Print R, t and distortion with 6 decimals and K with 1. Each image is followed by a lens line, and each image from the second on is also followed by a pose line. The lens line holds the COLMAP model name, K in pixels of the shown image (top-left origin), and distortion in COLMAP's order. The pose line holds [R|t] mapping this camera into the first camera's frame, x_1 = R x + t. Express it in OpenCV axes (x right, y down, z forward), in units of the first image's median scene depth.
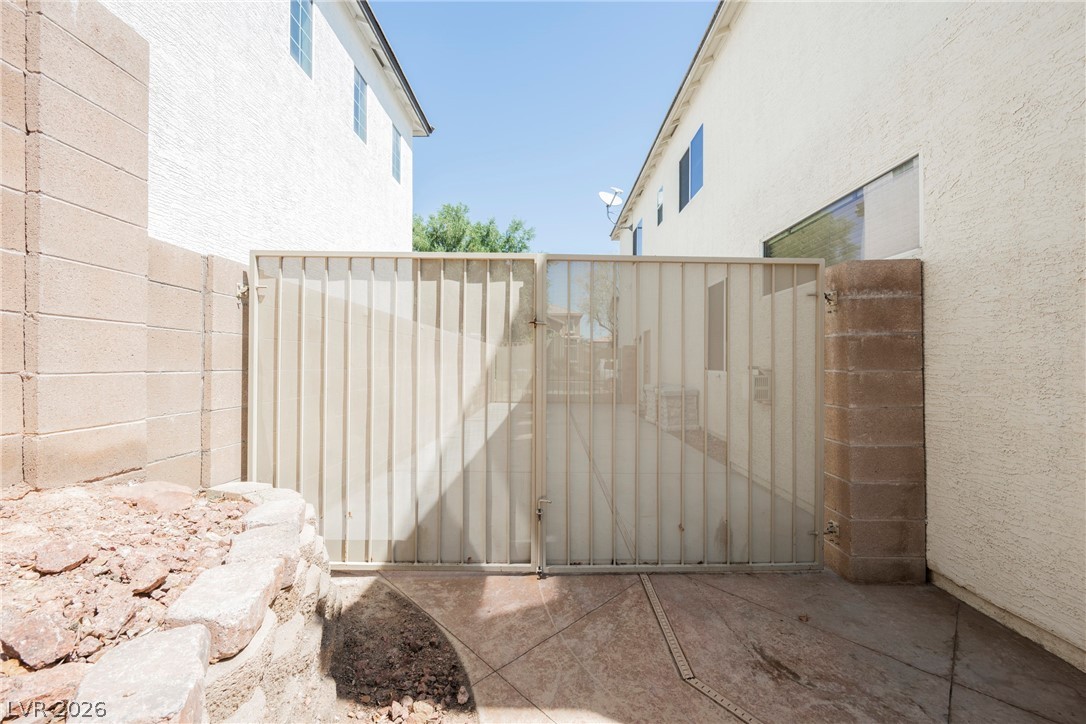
lens RADIAL K [[428.3, 0, 543.3], [0, 428.3, 362.5], [0, 0, 1]] dist [-0.002109, -0.000540]
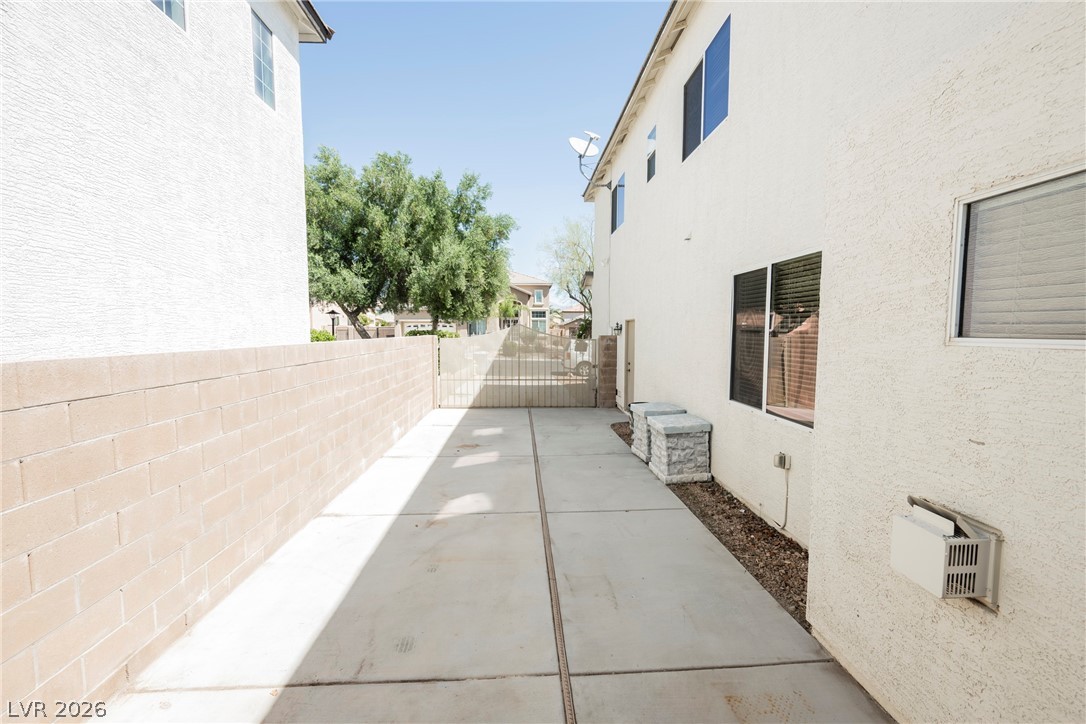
lens RADIAL K [[428.3, 0, 544.4], [0, 428.3, 362.1], [0, 0, 1]] dist [-0.002109, -0.000540]
pose [[0.997507, -0.010471, 0.069787, 0.025090], [0.004819, 0.996729, 0.080675, -0.051864], [-0.070403, -0.080138, 0.994294, 0.189293]]
